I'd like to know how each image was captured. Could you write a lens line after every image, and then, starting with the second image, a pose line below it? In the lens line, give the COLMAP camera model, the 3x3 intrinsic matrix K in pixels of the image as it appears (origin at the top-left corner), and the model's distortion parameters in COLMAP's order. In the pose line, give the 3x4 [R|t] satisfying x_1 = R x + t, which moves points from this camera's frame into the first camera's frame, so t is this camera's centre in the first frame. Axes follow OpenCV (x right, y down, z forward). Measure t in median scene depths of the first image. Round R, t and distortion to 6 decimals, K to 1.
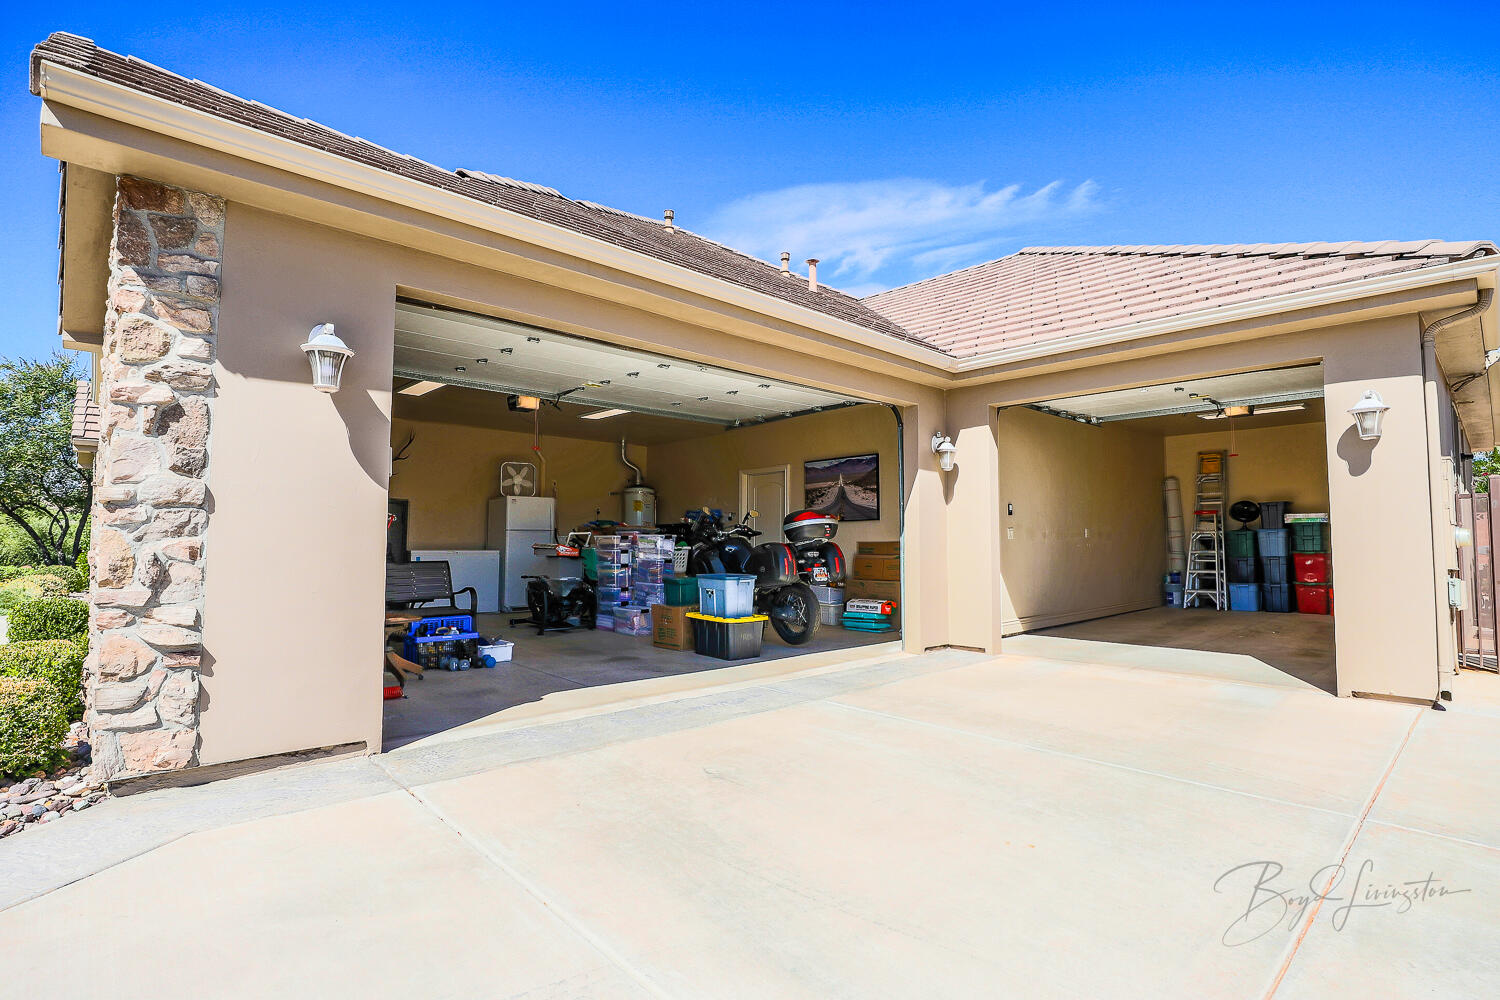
lens RADIAL K [[731.9, 0, 753.7], [0, 731.9, 503.4], [0, 0, 1]] dist [-0.046336, 0.013429]
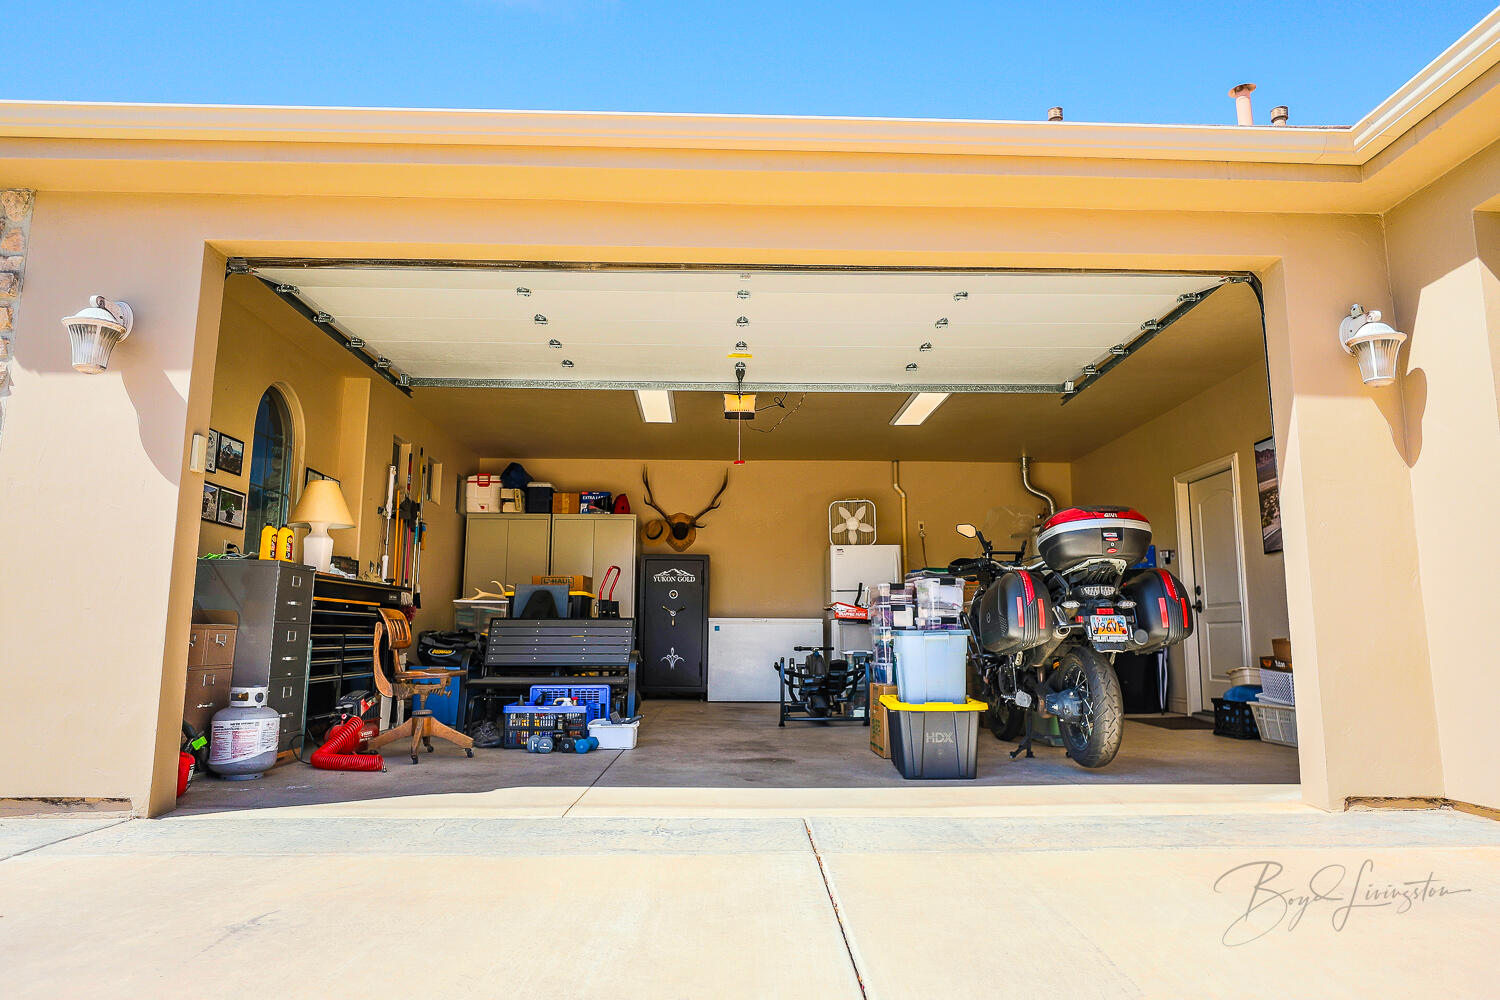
lens RADIAL K [[927.0, 0, 750.0], [0, 927.0, 500.0], [0, 0, 1]] dist [-0.007117, -0.001814]
pose [[0.745038, -0.101869, -0.659198, 0.242359], [0.035240, 0.992900, -0.113609, 0.051303], [0.666091, 0.061413, 0.743338, 0.244719]]
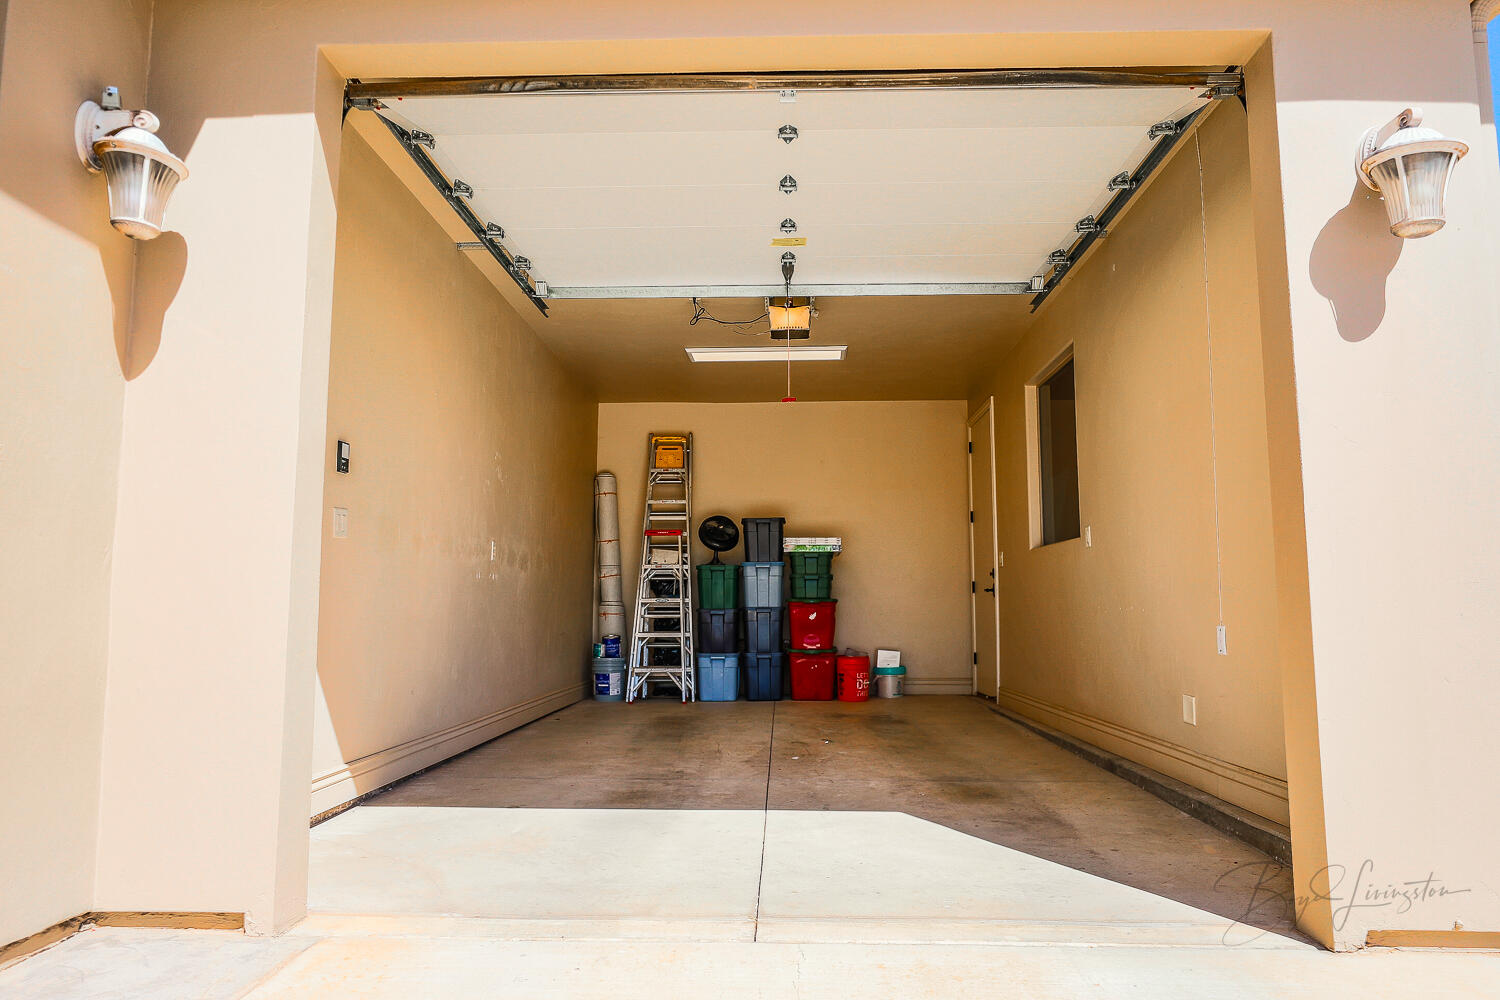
lens RADIAL K [[976.3, 0, 750.4], [0, 976.3, 503.7], [0, 0, 1]] dist [-0.022085, 0.023874]
pose [[0.703980, 0.079613, 0.705743, 0.129611], [-0.038369, 0.996509, -0.074141, 0.048449], [-0.709182, 0.025115, 0.704578, 0.427252]]
